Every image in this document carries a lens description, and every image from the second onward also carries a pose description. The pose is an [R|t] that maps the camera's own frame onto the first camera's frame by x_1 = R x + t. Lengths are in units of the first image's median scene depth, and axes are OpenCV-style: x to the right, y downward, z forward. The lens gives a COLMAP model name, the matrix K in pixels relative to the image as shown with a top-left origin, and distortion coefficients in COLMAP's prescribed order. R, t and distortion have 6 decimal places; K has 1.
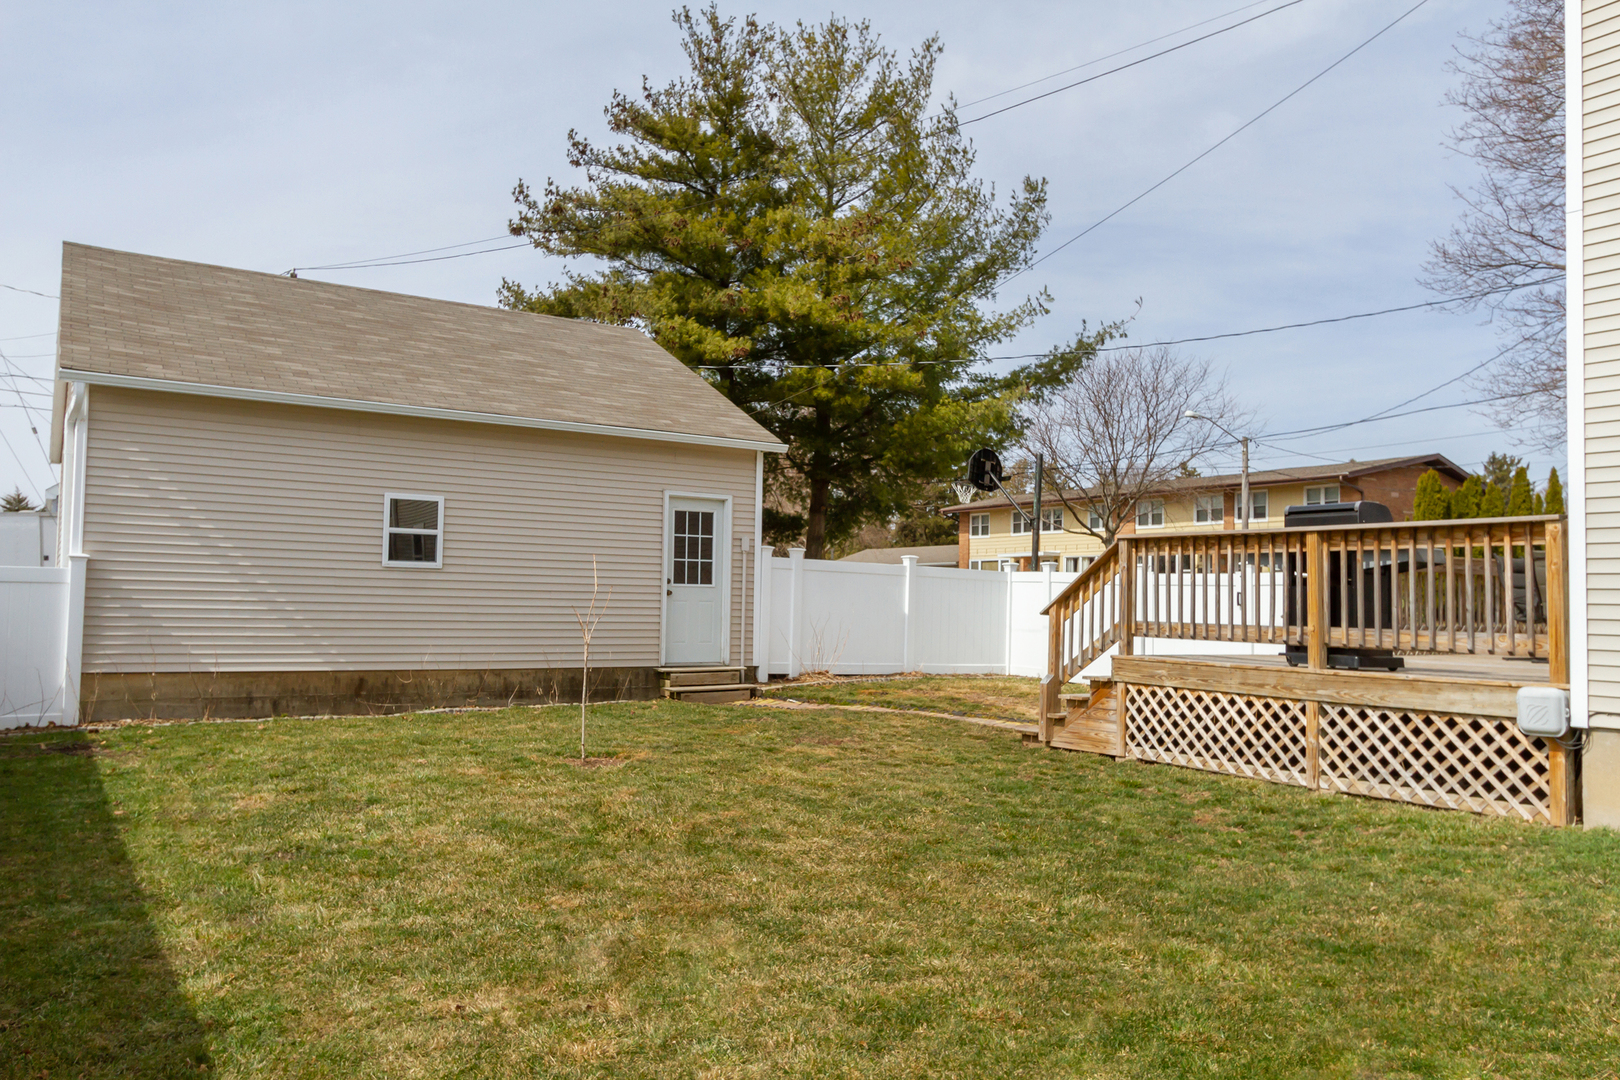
lens RADIAL K [[1217.5, 0, 787.8], [0, 1217.5, 548.9], [0, 0, 1]] dist [0.011027, -0.004282]
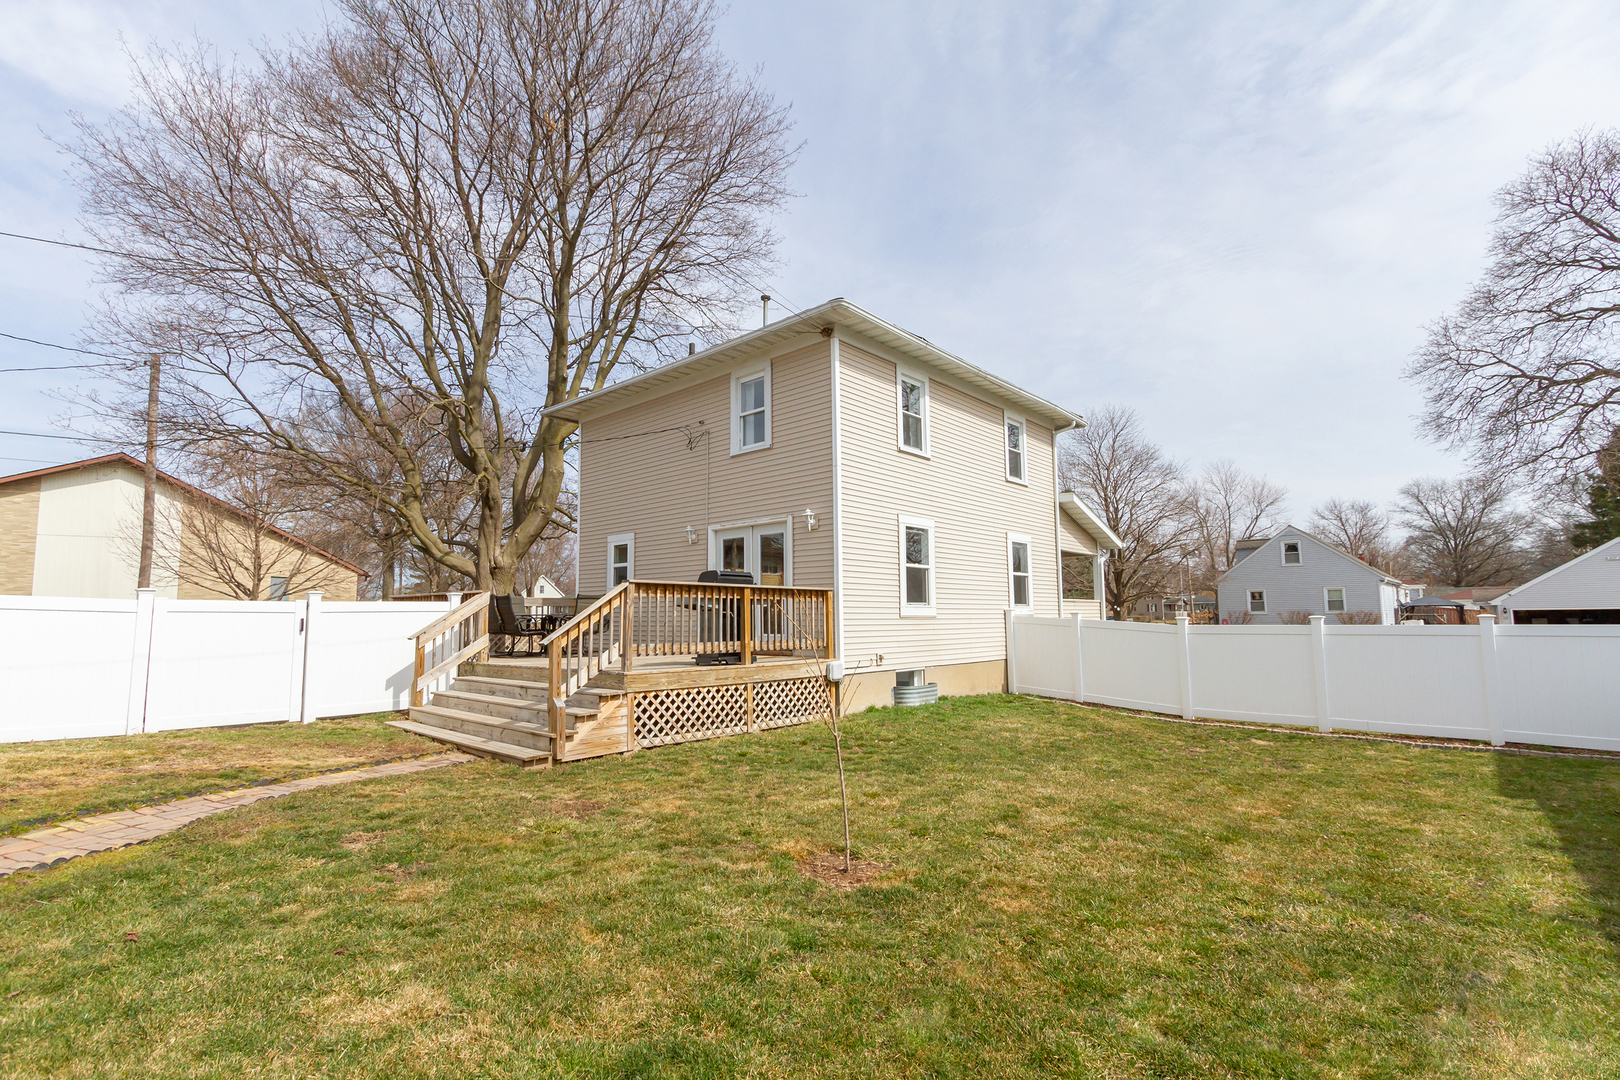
lens RADIAL K [[749.7, 0, 804.9], [0, 749.7, 544.7], [0, 0, 1]] dist [0.004314, -0.002061]
pose [[-0.275832, 0.076767, 0.958135, -0.175910], [-0.042911, 0.994828, -0.092060, 0.005522], [-0.960248, -0.066508, -0.271111, 0.327512]]
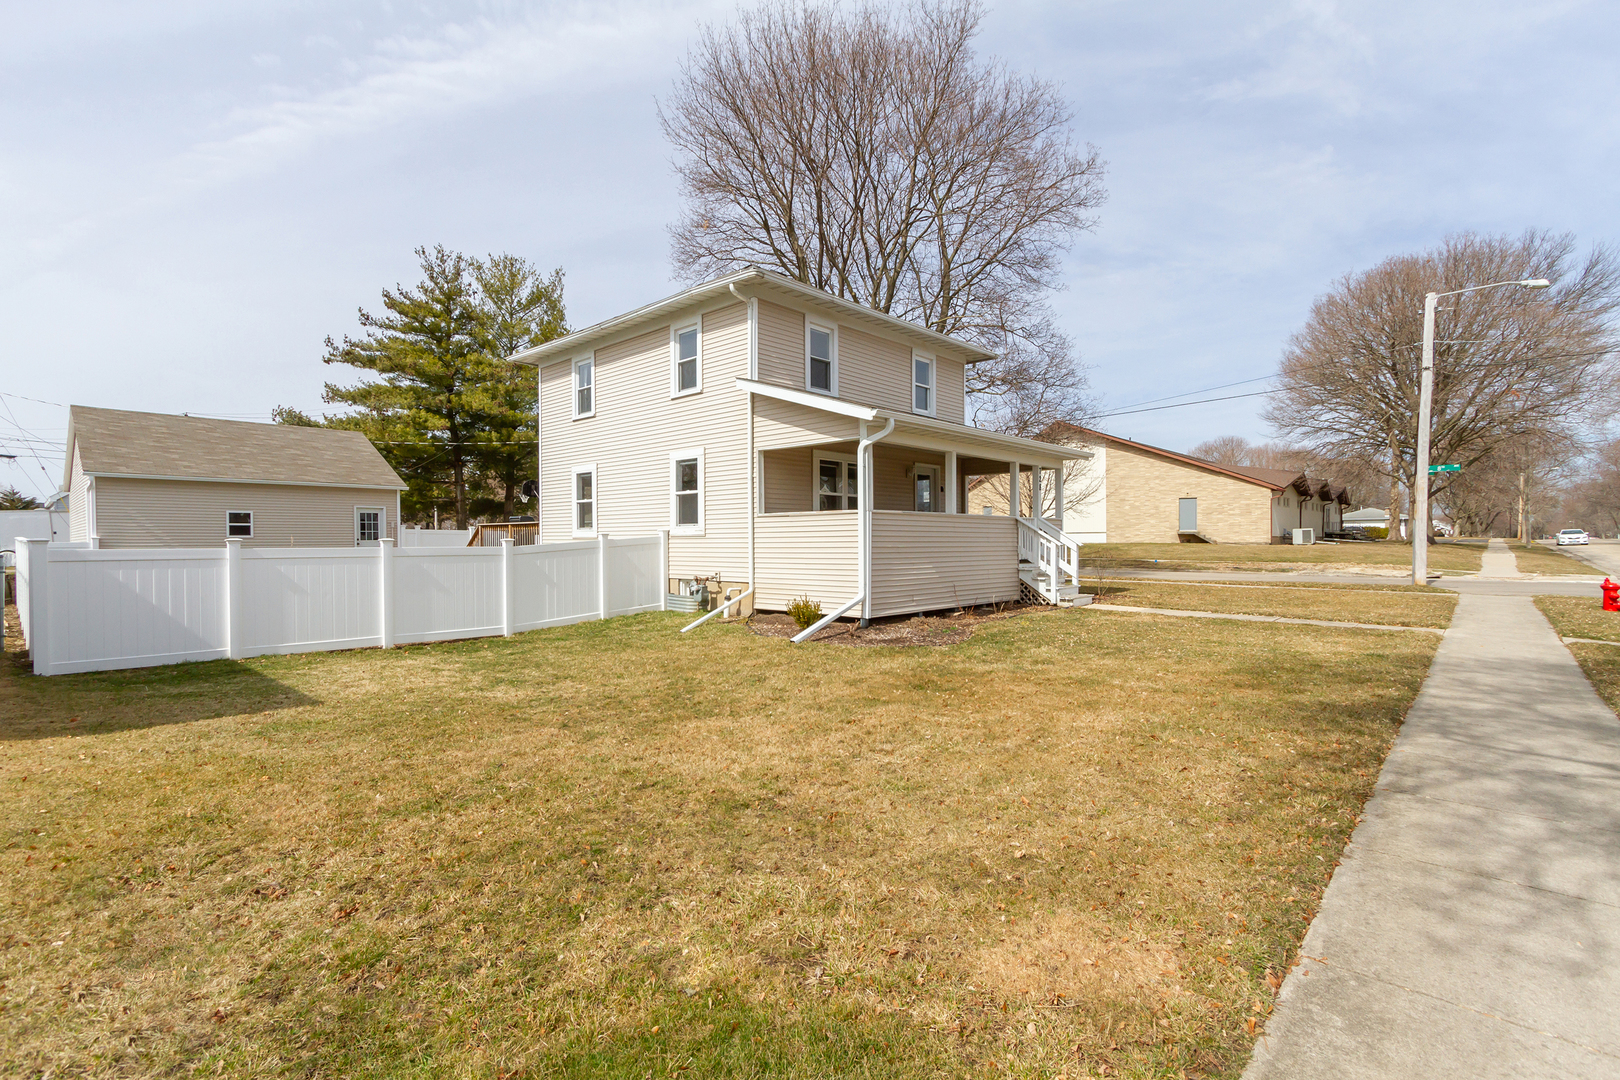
lens RADIAL K [[749.7, 0, 806.8], [0, 749.7, 547.9], [0, 0, 1]] dist [0.004314, -0.002061]
pose [[0.963408, -0.027820, 0.266593, 0.185356], [0.012960, 0.998271, 0.057338, -0.016658], [-0.267727, -0.051785, 0.962102, -0.381418]]
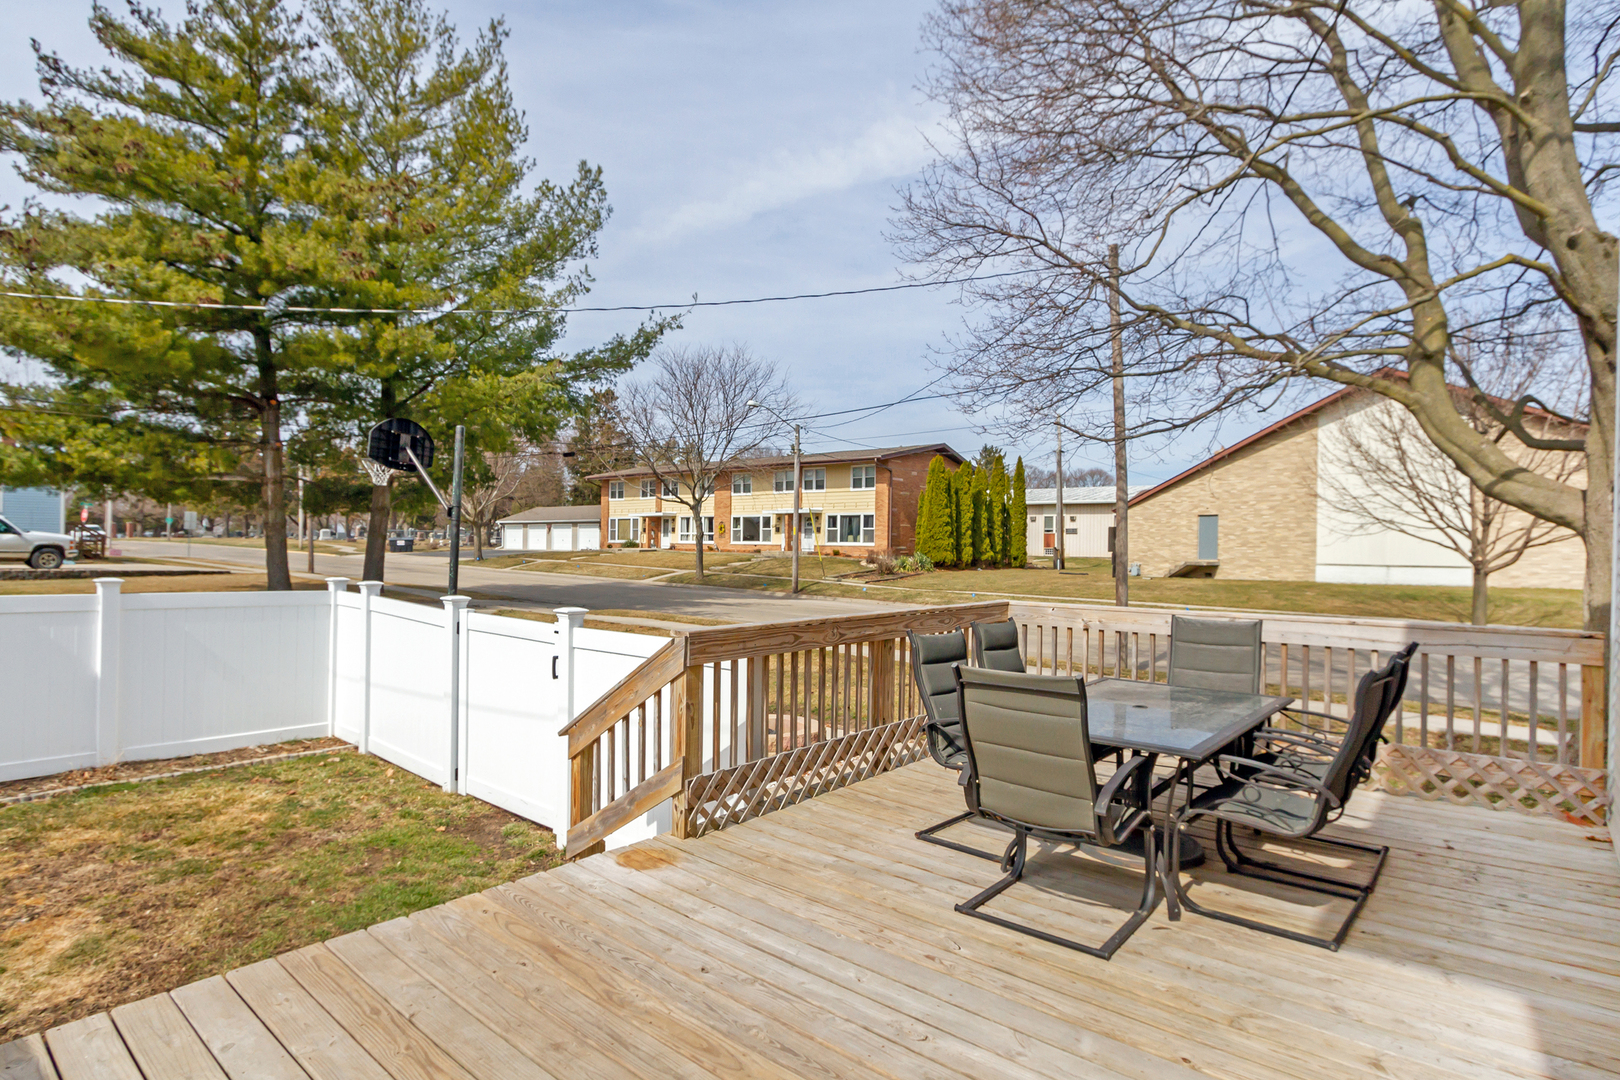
lens RADIAL K [[853.6, 0, 792.8], [0, 853.6, 550.0], [0, 0, 1]] dist [0.001904, -0.002133]
pose [[0.955046, -0.008519, 0.296335, 0.155389], [-0.008187, 0.998448, 0.055089, -0.018453], [-0.296344, -0.055039, 0.953494, 0.242786]]
